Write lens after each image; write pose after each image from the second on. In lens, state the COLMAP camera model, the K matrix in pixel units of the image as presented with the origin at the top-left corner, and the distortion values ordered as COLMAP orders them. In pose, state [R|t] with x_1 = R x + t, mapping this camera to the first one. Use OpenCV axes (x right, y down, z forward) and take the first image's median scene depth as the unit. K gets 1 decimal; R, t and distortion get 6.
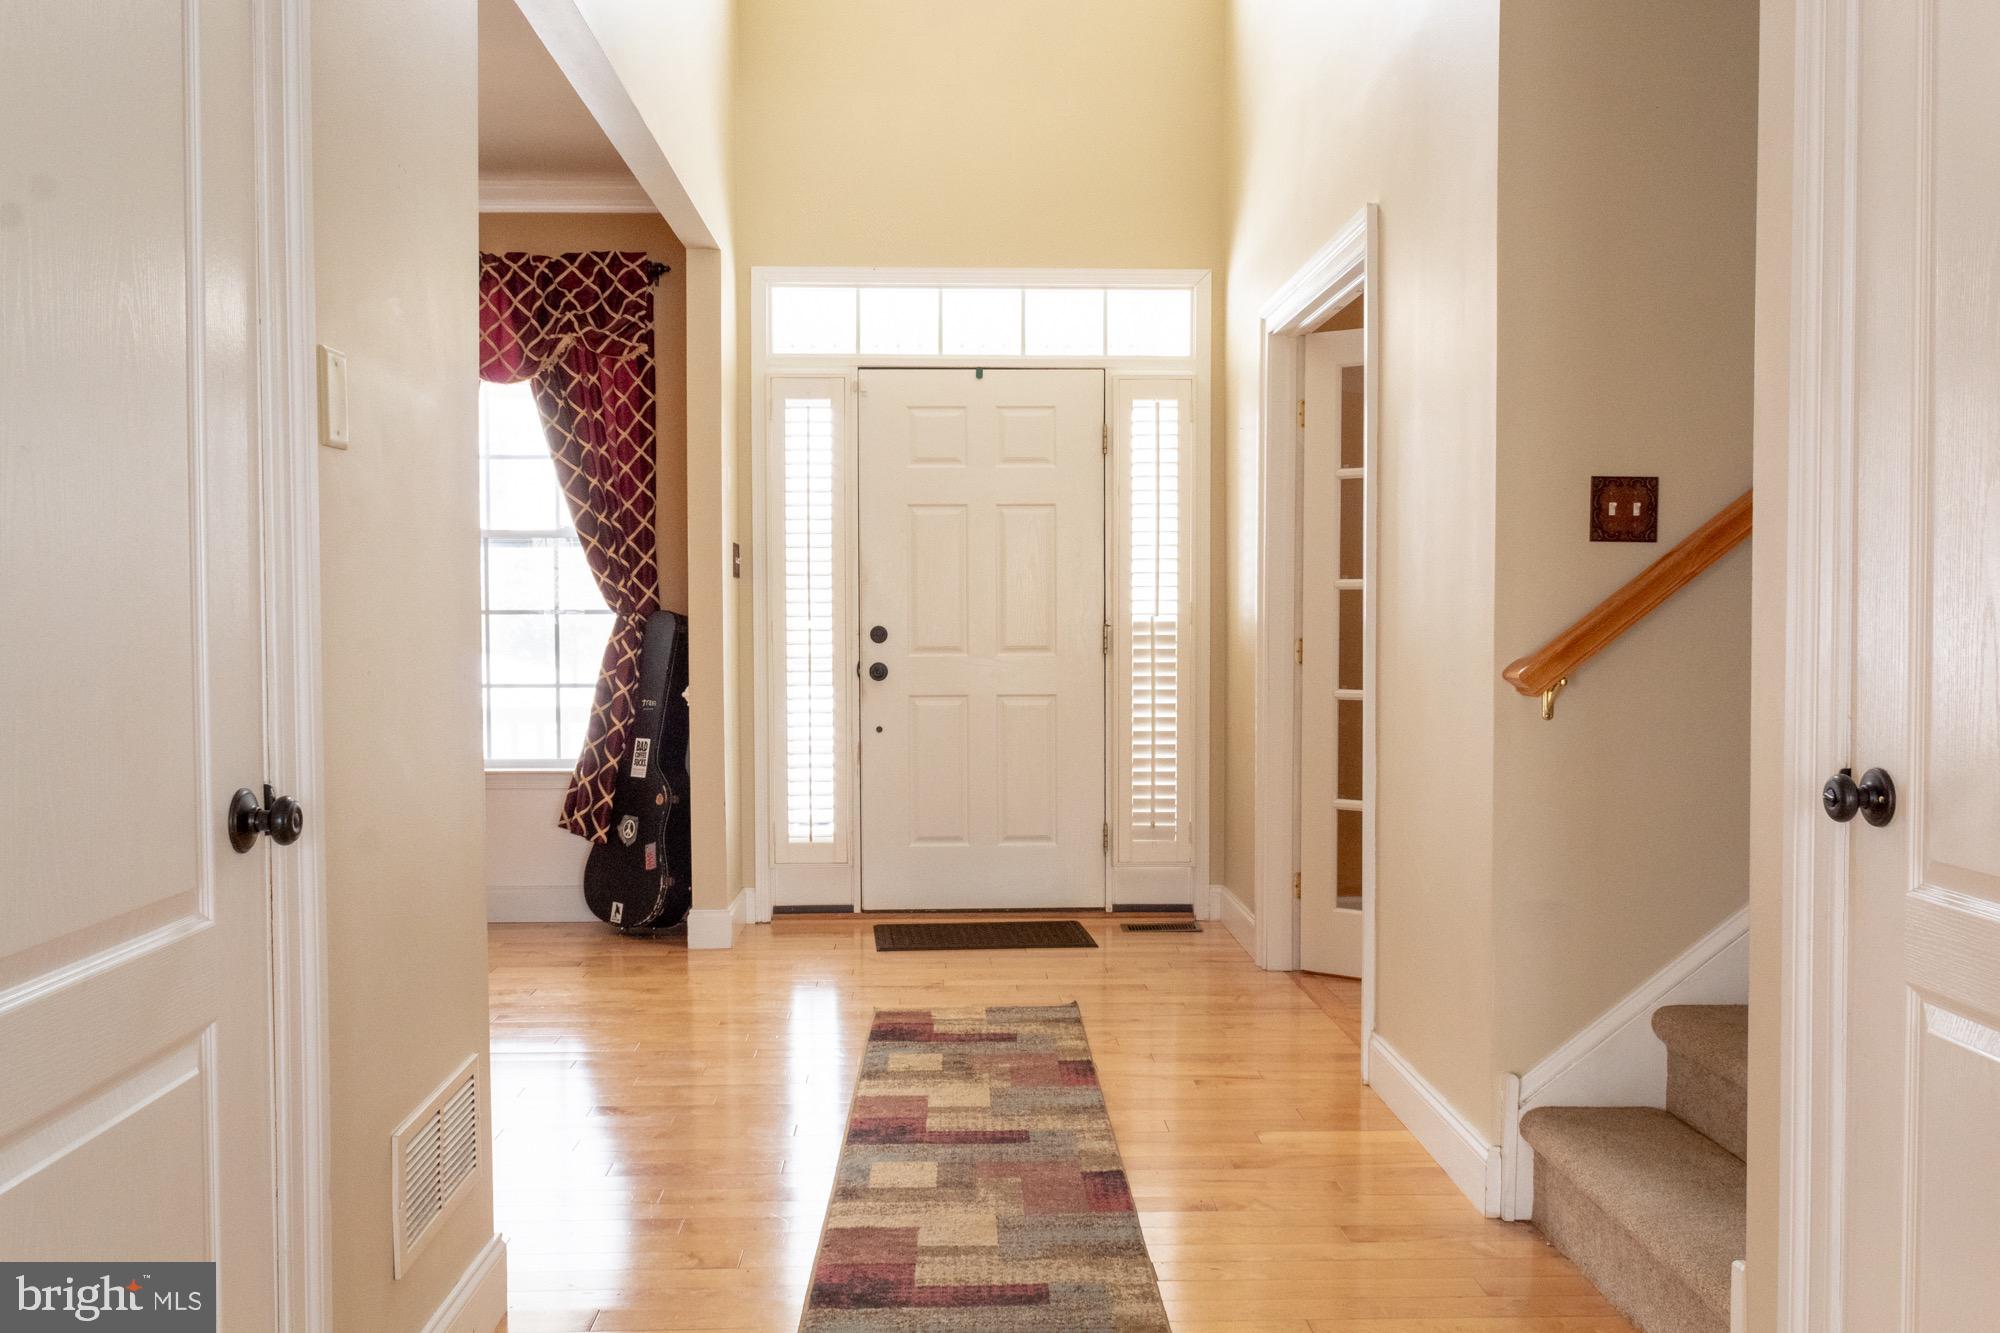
lens RADIAL K [[1639.7, 0, 991.1], [0, 1639.7, 631.5], [0, 0, 1]] dist [0.033197, -0.029752]
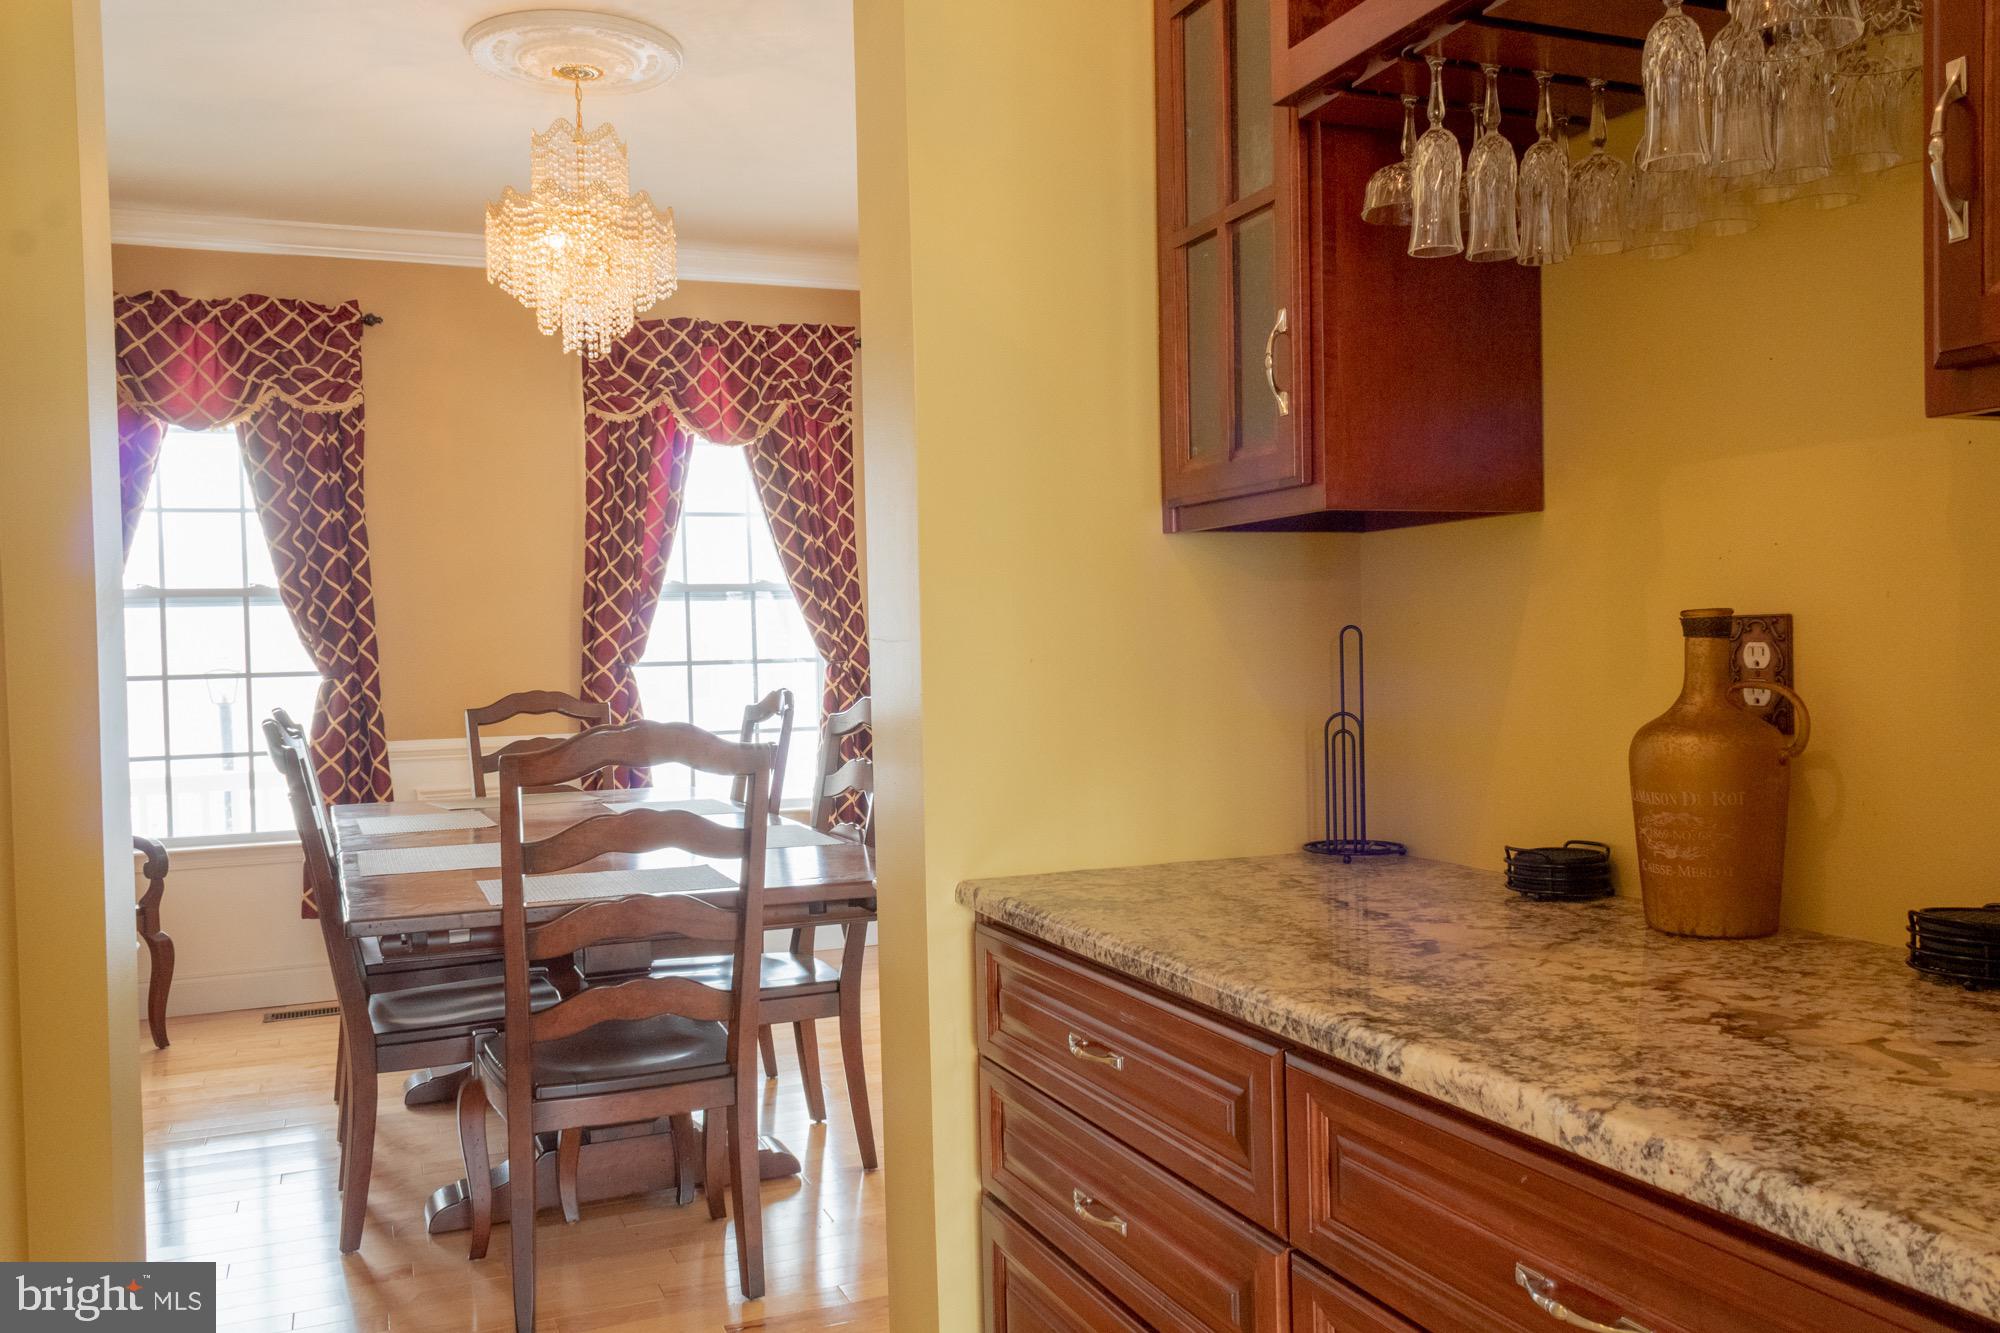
lens RADIAL K [[1639.7, 0, 1000.2], [0, 1639.7, 680.6], [0, 0, 1]] dist [0.033197, -0.029752]
pose [[0.933123, -0.028779, 0.358404, -0.510542], [0.032337, 0.999469, -0.003936, 0.009433], [-0.358100, 0.015263, 0.933558, -0.040290]]
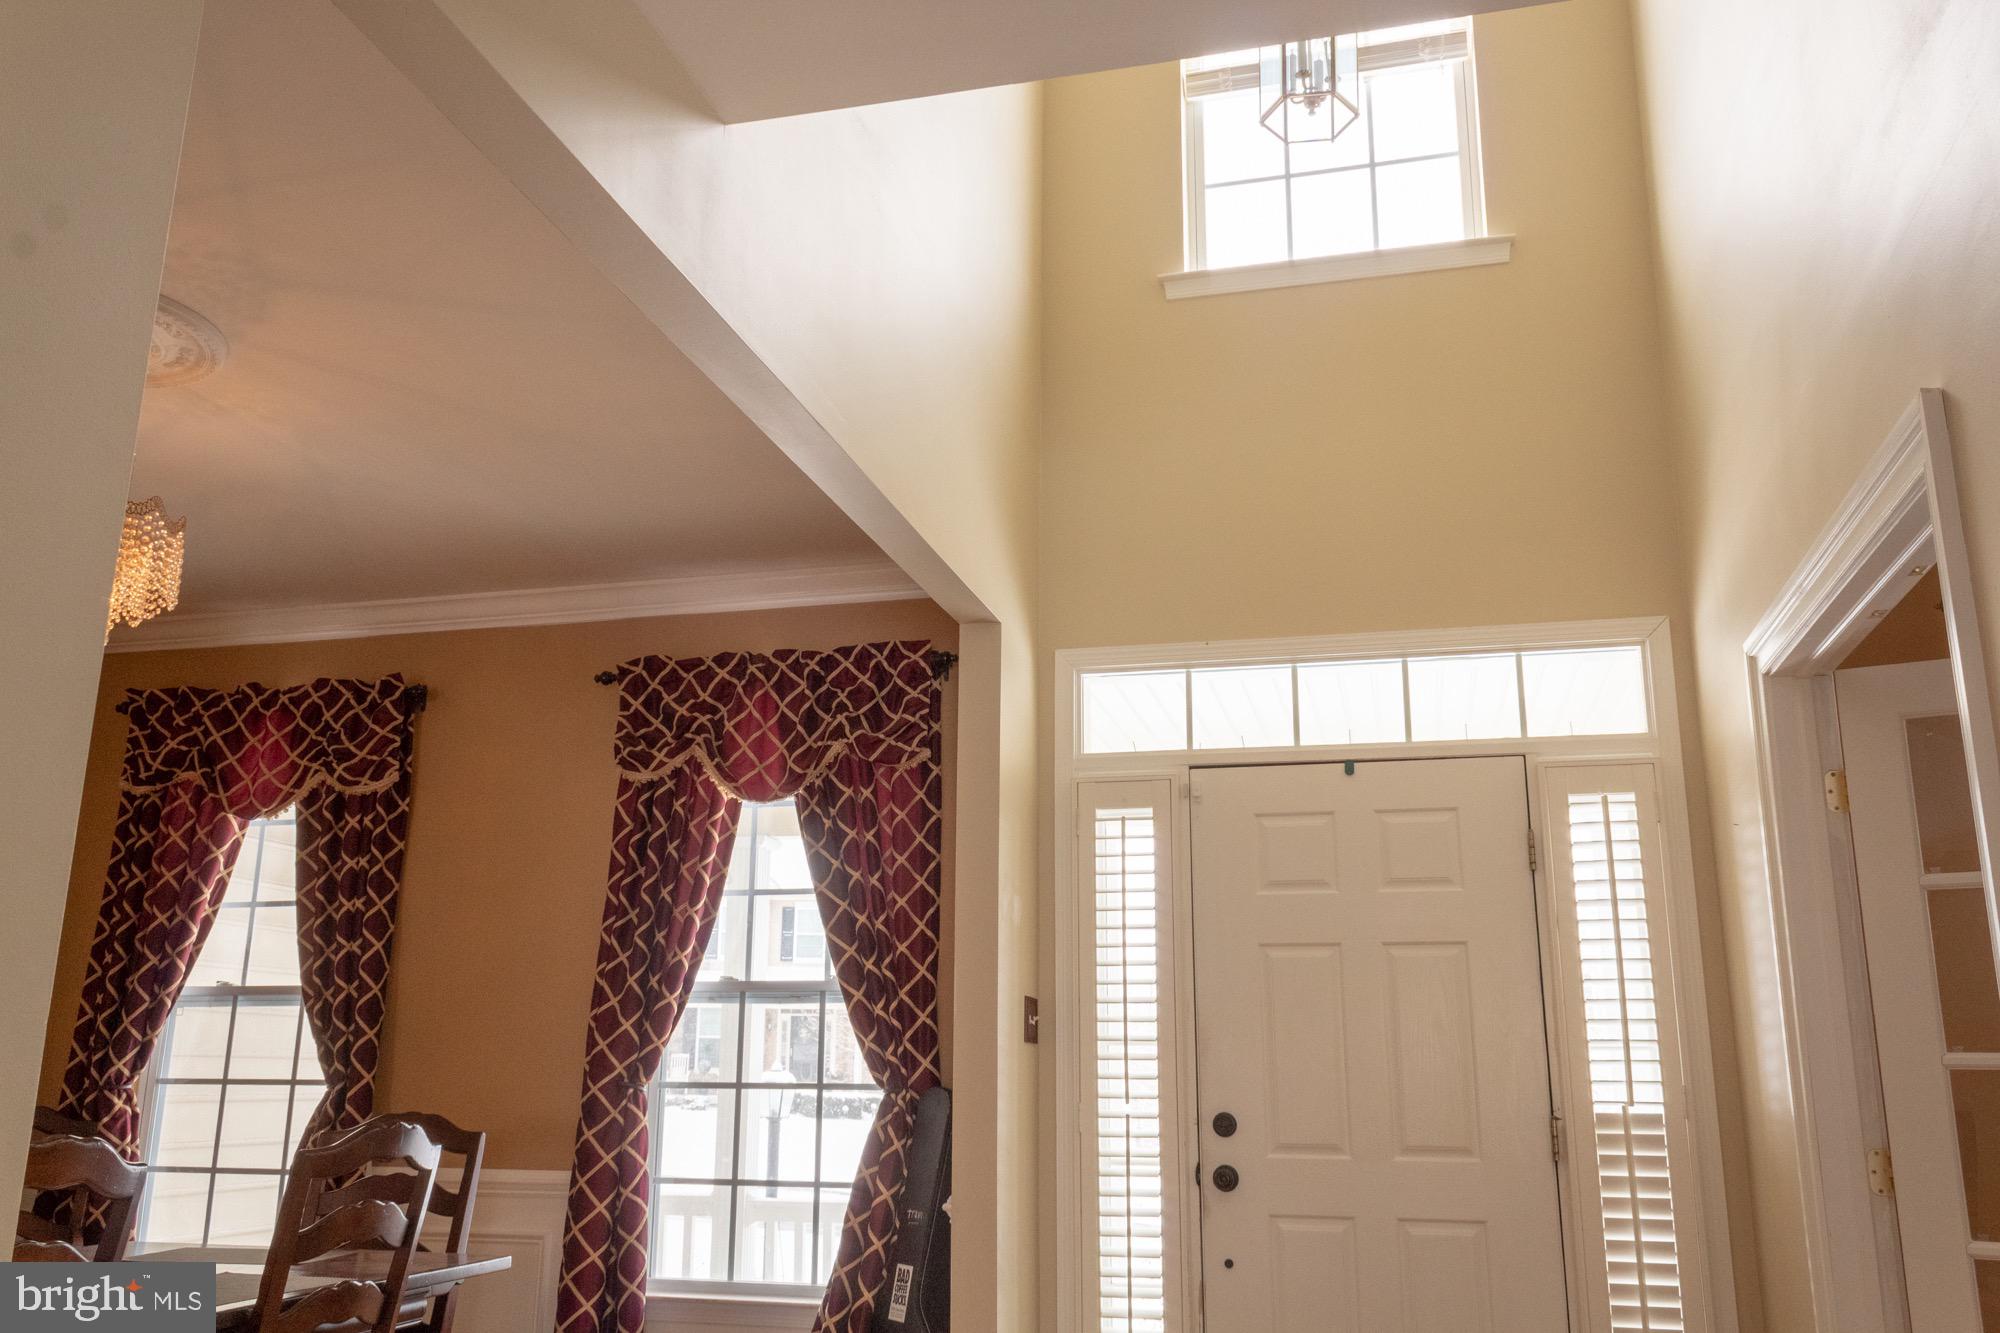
lens RADIAL K [[1639.7, 0, 974.1], [0, 1639.7, 659.3], [0, 0, 1]] dist [0.033197, -0.029752]
pose [[0.960464, -0.058295, -0.272232, 0.036085], [-0.017846, 0.962930, -0.269162, 0.001329], [0.277831, 0.263378, 0.923819, 0.242098]]
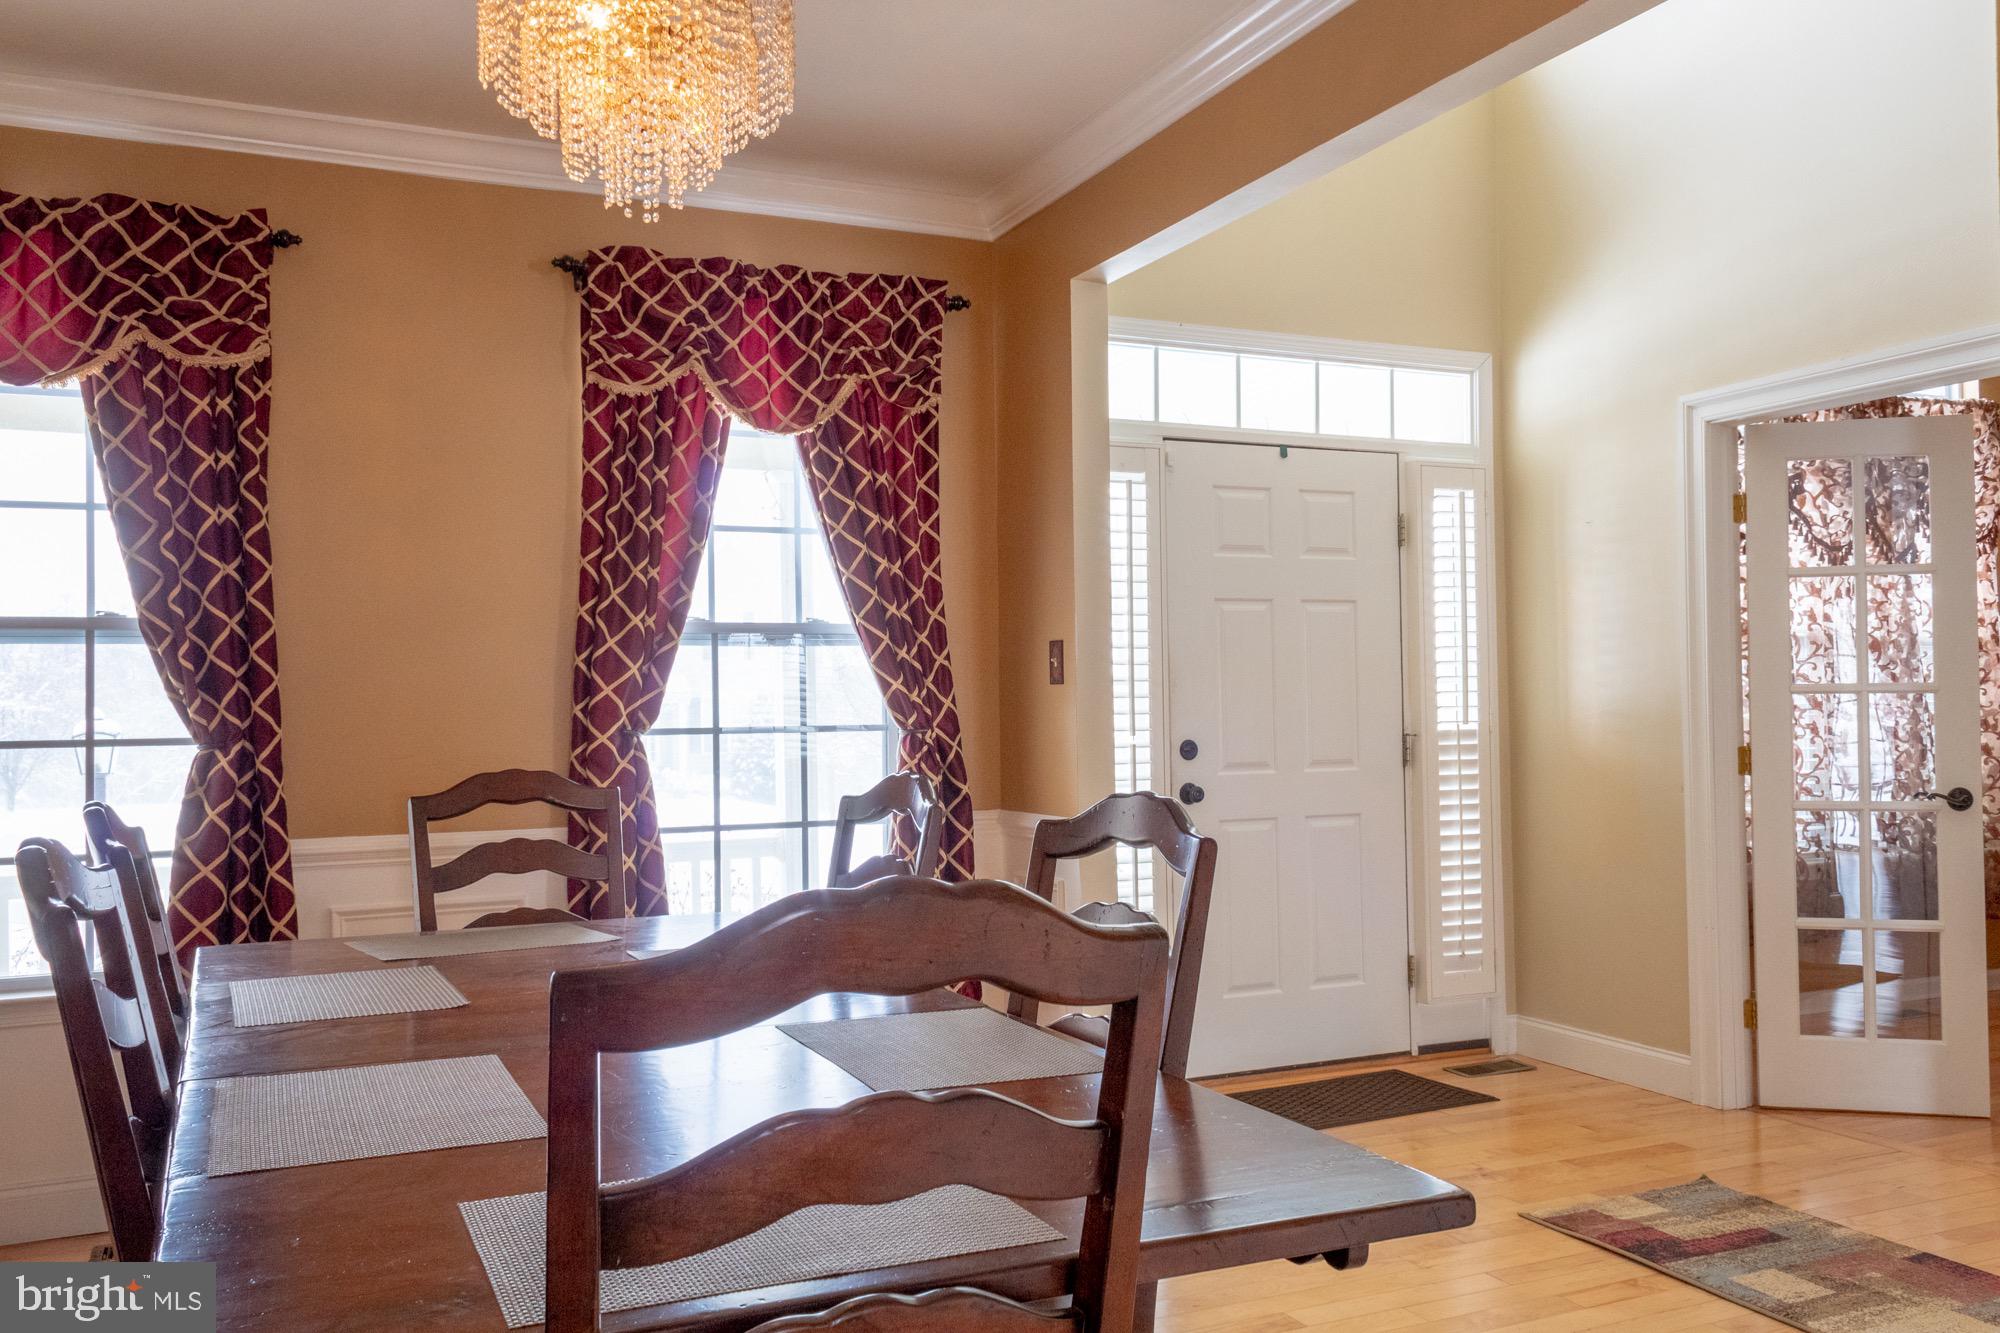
lens RADIAL K [[1639.7, 0, 996.0], [0, 1639.7, 675.1], [0, 0, 1]] dist [0.033197, -0.029752]
pose [[0.917803, -0.002373, 0.397029, -0.503717], [0.023051, 0.998614, -0.047318, 0.000958], [-0.396366, 0.052580, 0.916586, 0.260451]]
